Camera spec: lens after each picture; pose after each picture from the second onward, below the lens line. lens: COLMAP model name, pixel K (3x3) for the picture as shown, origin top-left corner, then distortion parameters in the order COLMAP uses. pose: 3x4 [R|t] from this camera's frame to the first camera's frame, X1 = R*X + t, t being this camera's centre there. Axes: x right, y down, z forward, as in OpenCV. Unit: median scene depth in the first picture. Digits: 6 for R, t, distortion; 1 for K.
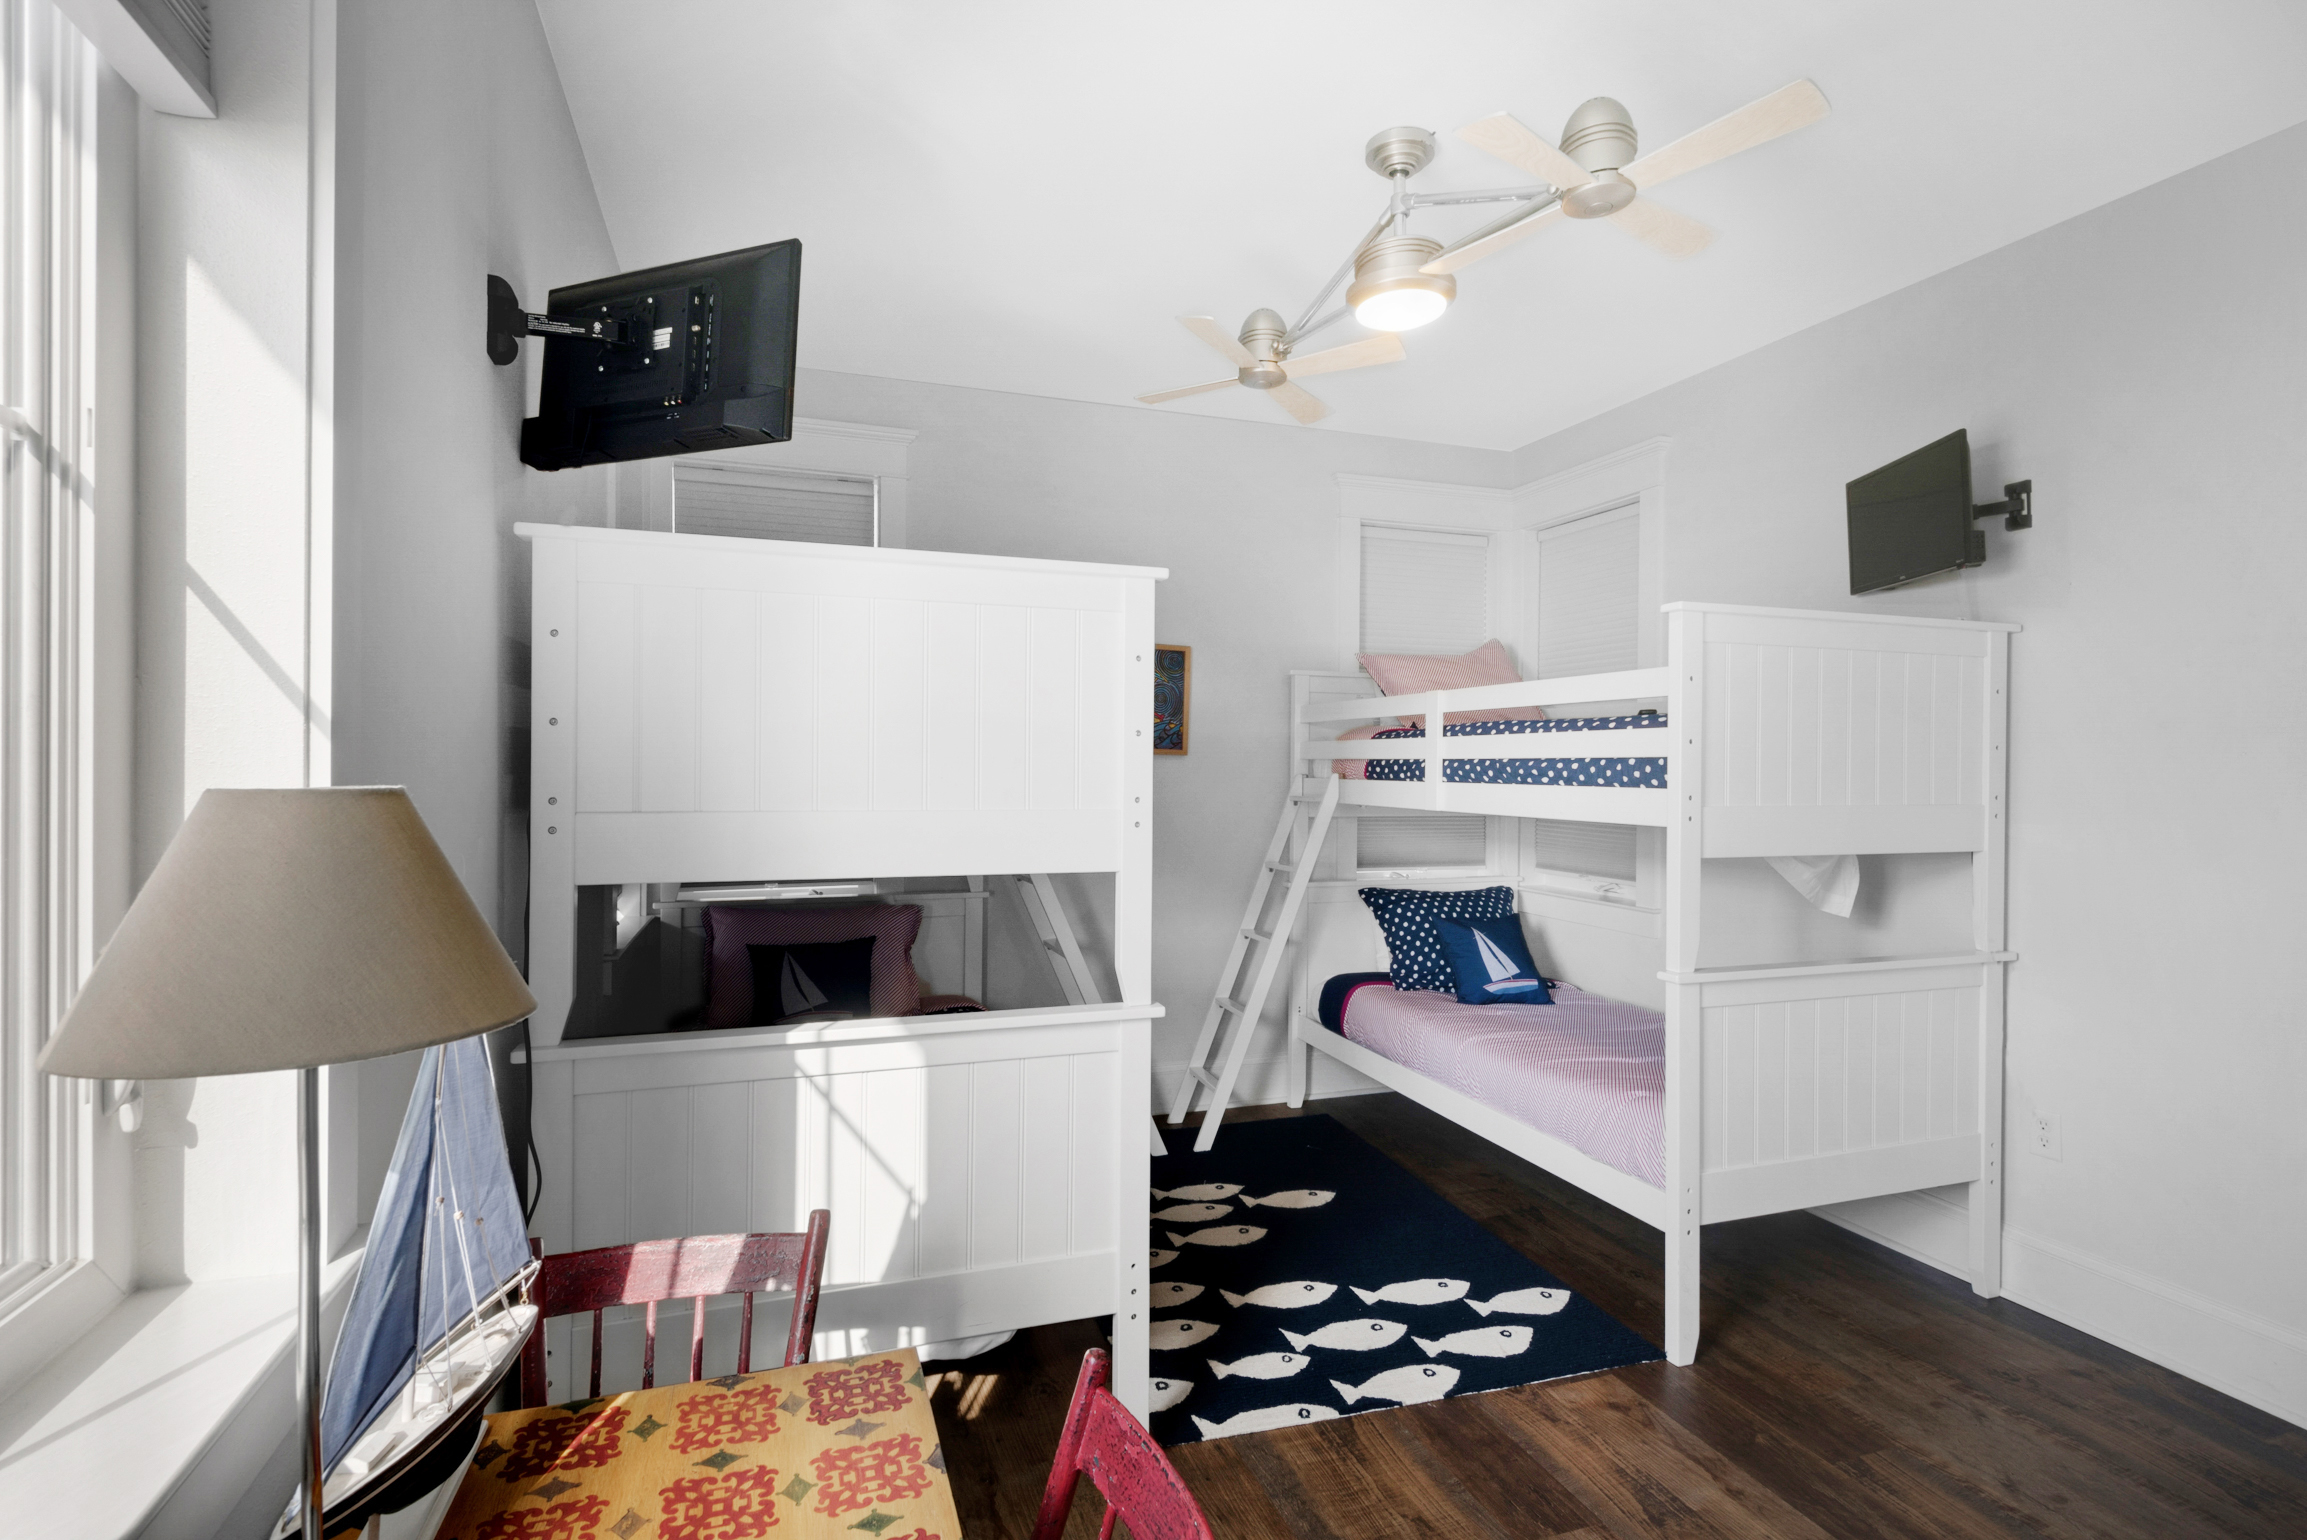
lens RADIAL K [[1111.8, 0, 1149.2], [0, 1111.8, 761.3], [0, 0, 1]] dist [-0.001839, -0.004894]
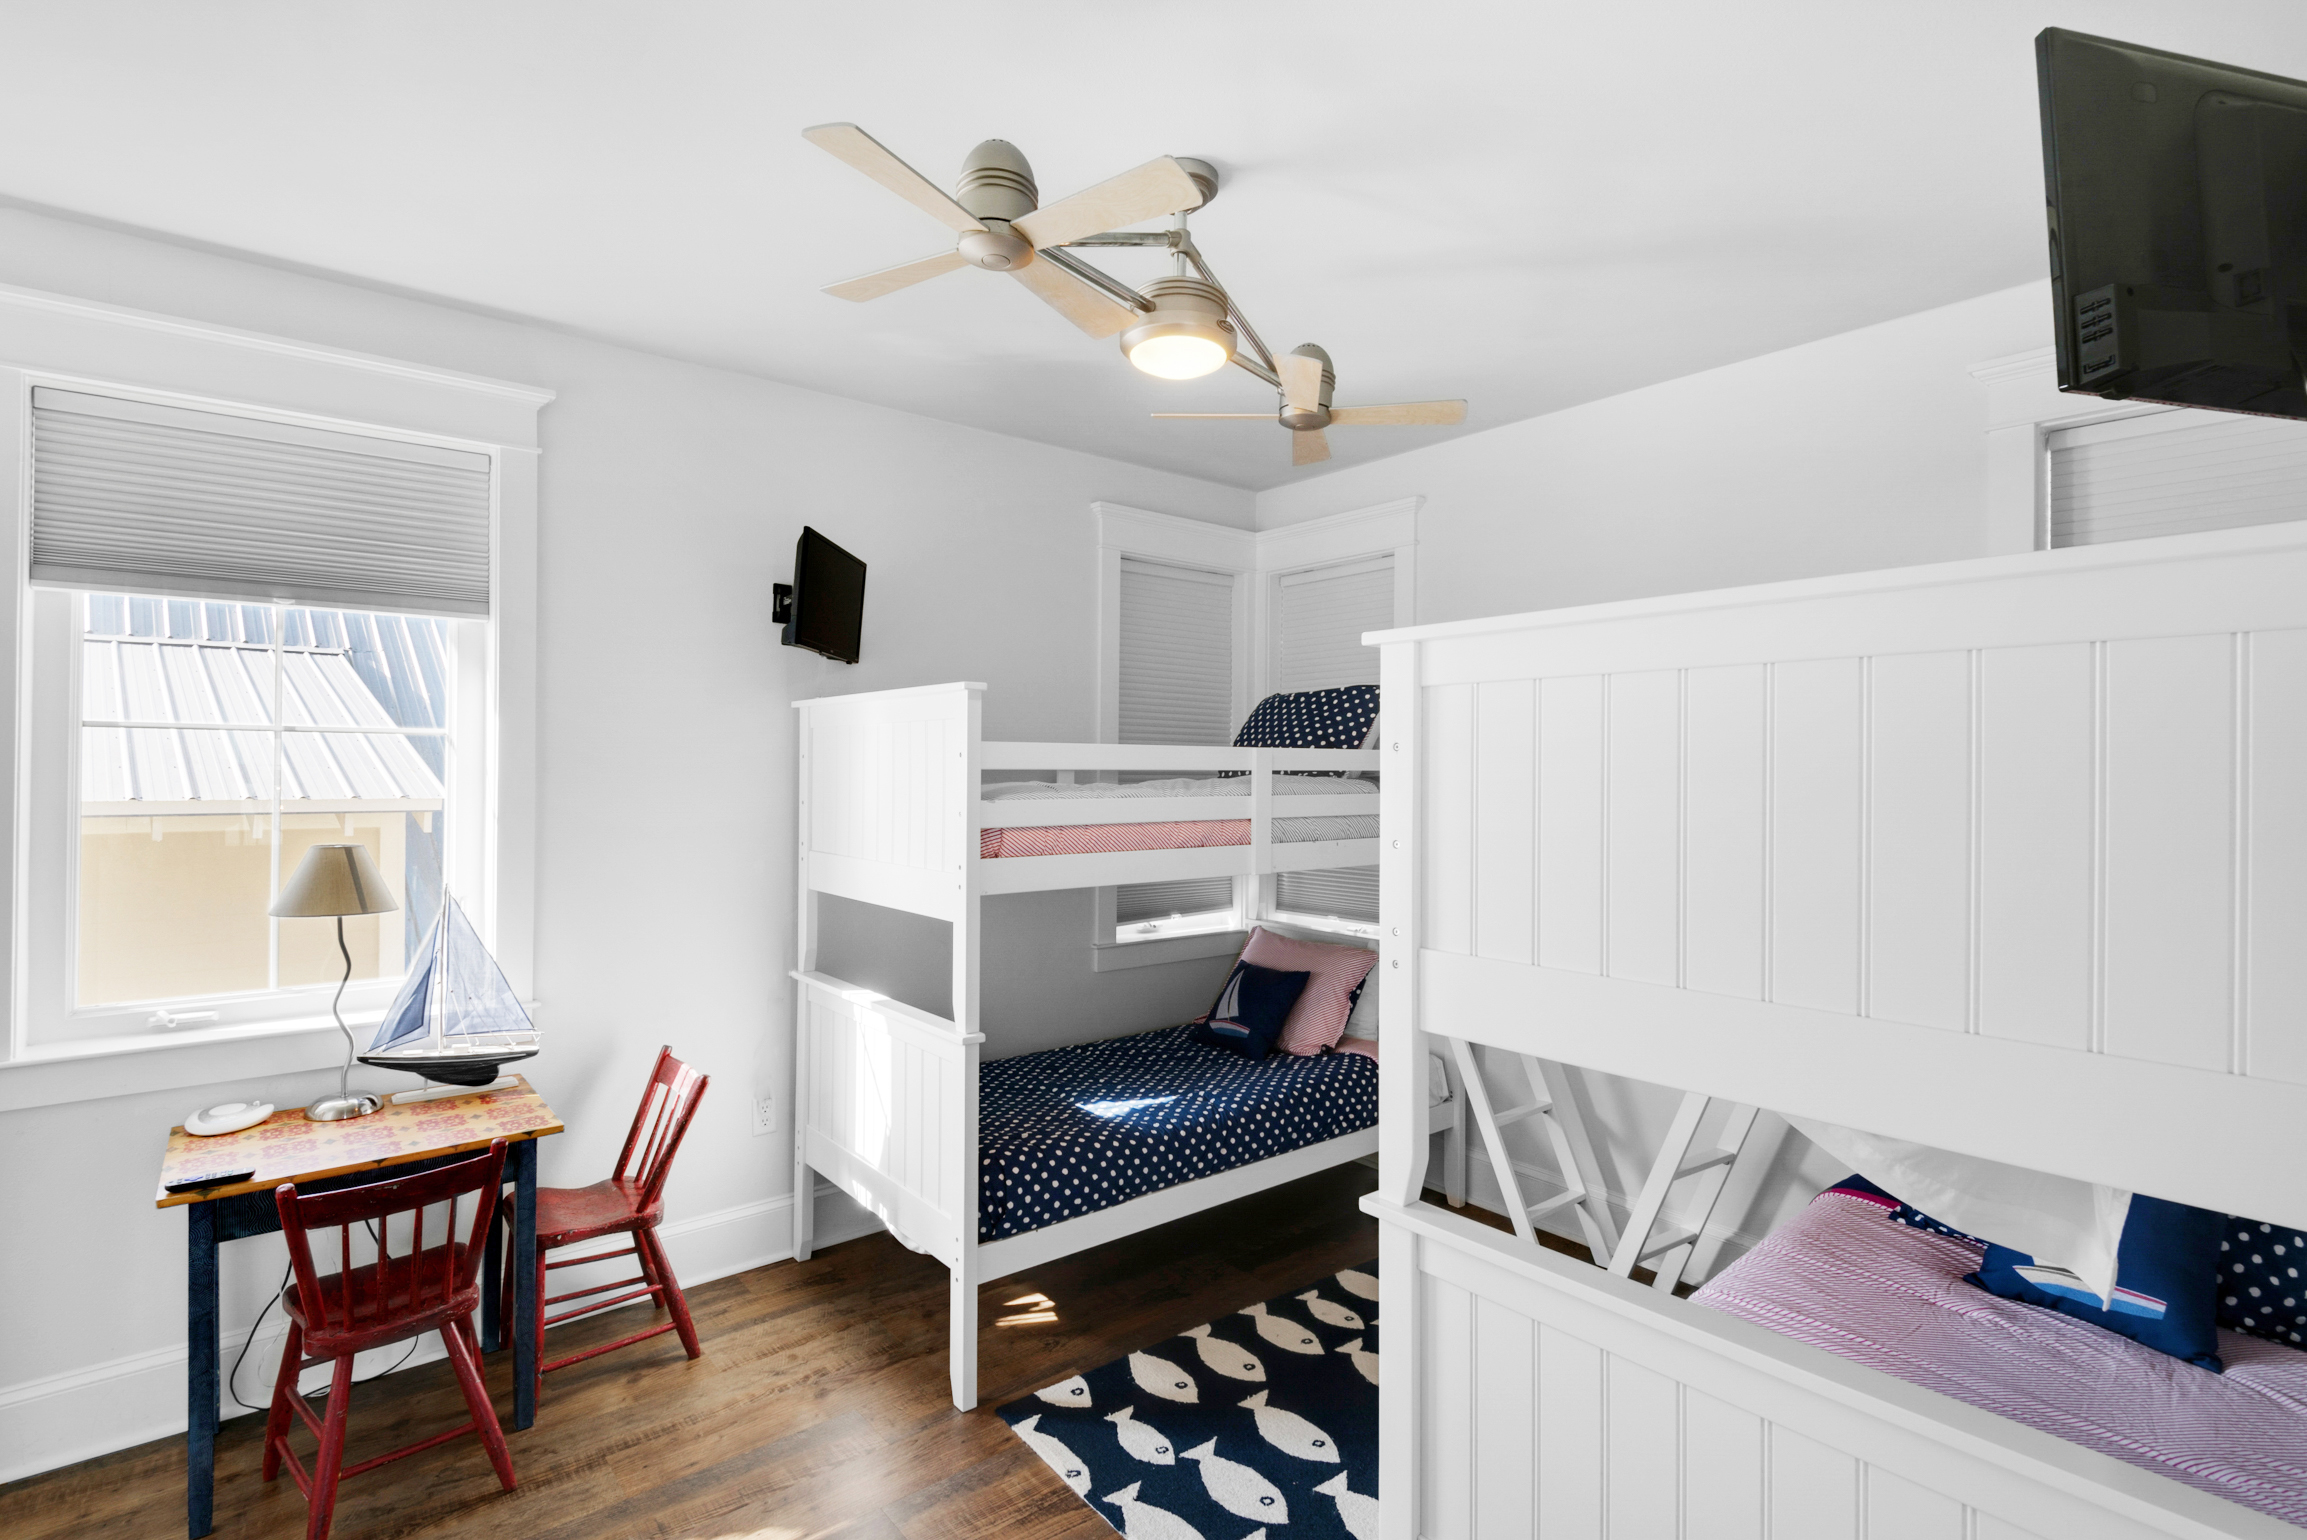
lens RADIAL K [[1111.8, 0, 1155.1], [0, 1111.8, 775.4], [0, 0, 1]] dist [-0.001839, -0.004894]
pose [[0.340527, 0.002864, -0.940231, 1.064268], [0.003583, 0.999984, 0.004343, -0.066489], [0.940228, -0.004848, 0.340511, 0.672015]]
